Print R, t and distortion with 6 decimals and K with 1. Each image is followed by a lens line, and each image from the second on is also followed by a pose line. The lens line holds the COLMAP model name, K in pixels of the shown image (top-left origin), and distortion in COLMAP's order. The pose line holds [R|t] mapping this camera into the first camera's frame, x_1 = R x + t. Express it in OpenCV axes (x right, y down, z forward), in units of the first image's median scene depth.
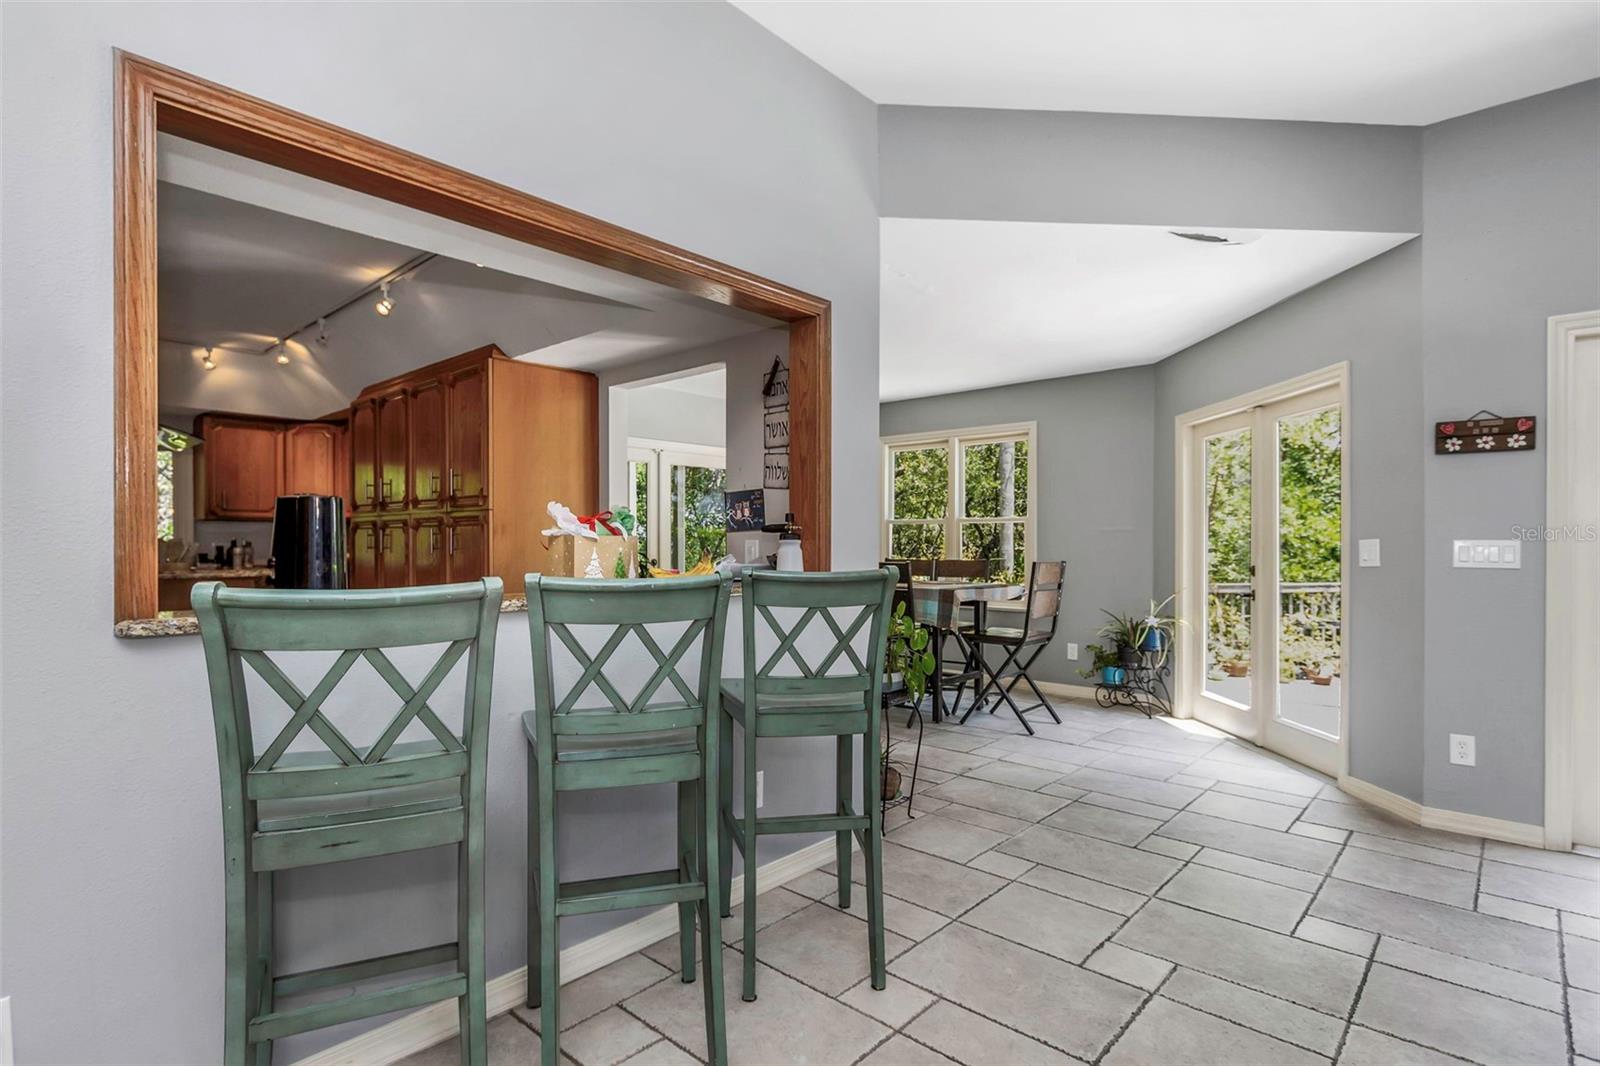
lens RADIAL K [[807.0, 0, 800.0], [0, 807.0, 533.0], [0, 0, 1]] dist [0.004376, 0.000193]
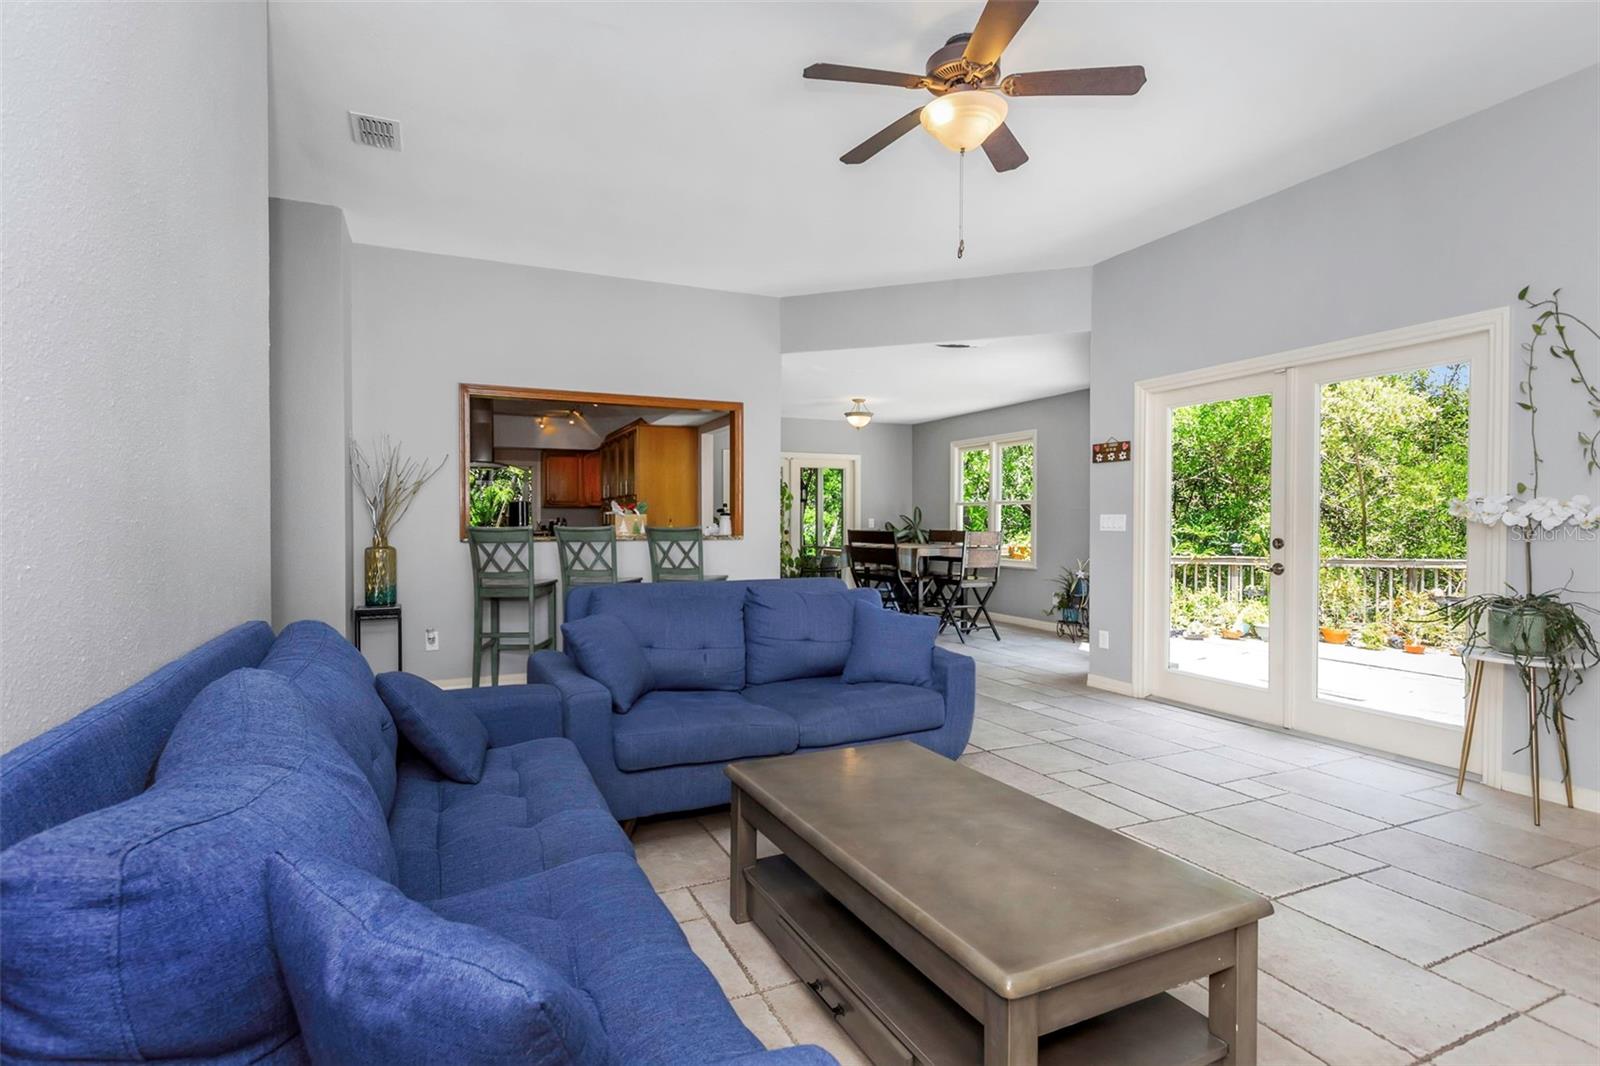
lens RADIAL K [[807.0, 0, 800.0], [0, 807.0, 533.0], [0, 0, 1]] dist [0.004376, 0.000193]
pose [[0.918884, 0.003091, -0.394516, 0.907025], [0.006401, 0.999721, 0.022743, 0.004893], [0.394476, -0.023423, 0.918607, -0.793294]]
